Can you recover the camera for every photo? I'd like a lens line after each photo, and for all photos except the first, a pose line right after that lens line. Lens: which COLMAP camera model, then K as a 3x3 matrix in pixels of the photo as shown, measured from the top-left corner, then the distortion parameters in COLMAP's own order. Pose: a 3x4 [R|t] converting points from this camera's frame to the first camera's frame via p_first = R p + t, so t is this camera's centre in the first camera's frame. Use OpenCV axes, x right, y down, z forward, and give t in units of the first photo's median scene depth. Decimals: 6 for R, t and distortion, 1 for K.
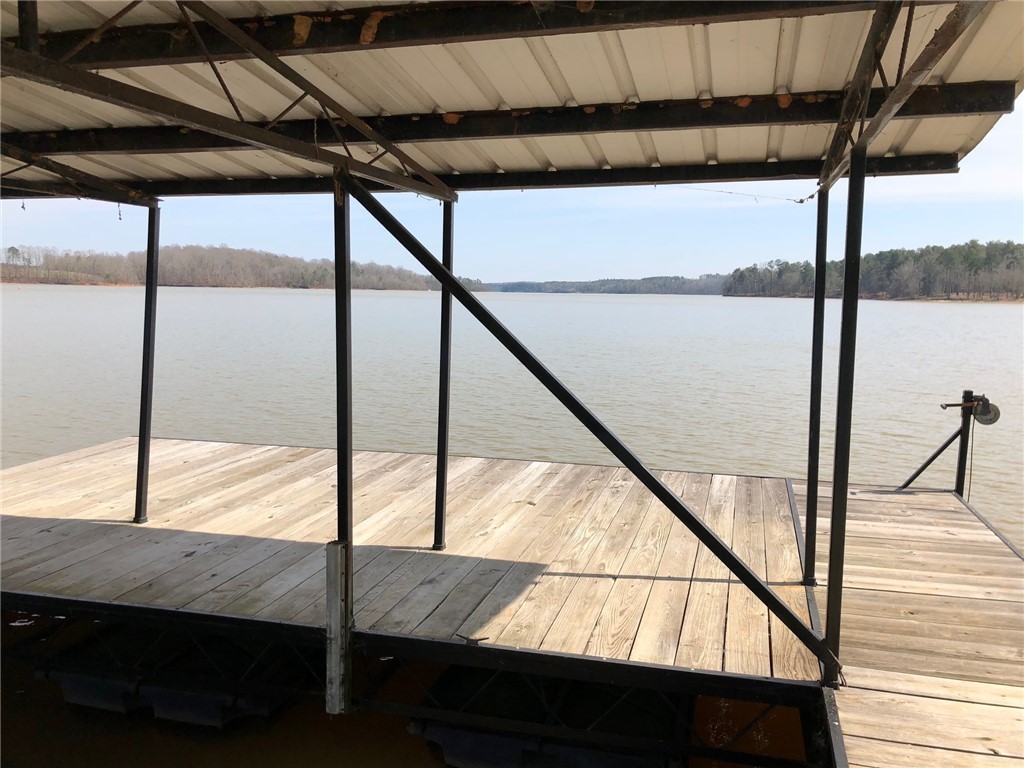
lens RADIAL K [[833.2, 0, 512.0], [0, 833.2, 384.0], [0, 0, 1]] dist [0.057603, -0.069526]
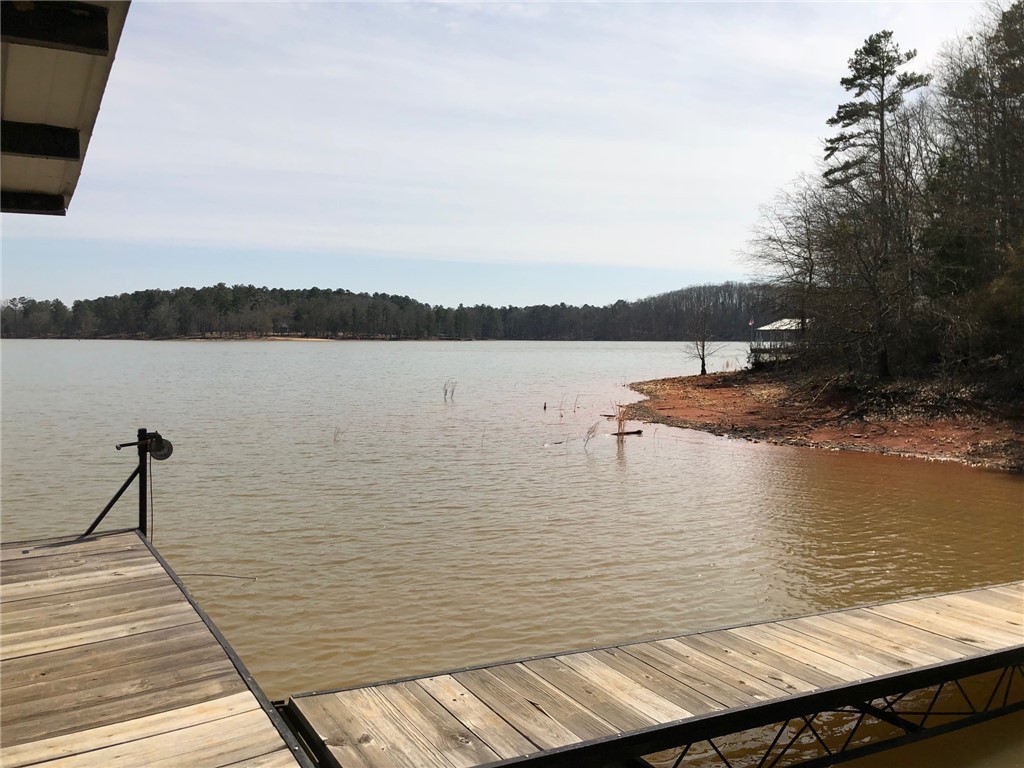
lens RADIAL K [[831.1, 0, 512.0], [0, 831.1, 384.0], [0, 0, 1]] dist [0.089473, -0.101629]
pose [[0.689508, -0.059167, 0.721857, 0.150737], [0.092834, 0.995656, -0.007065, 0.003374], [-0.718304, 0.071885, 0.692006, -0.052094]]
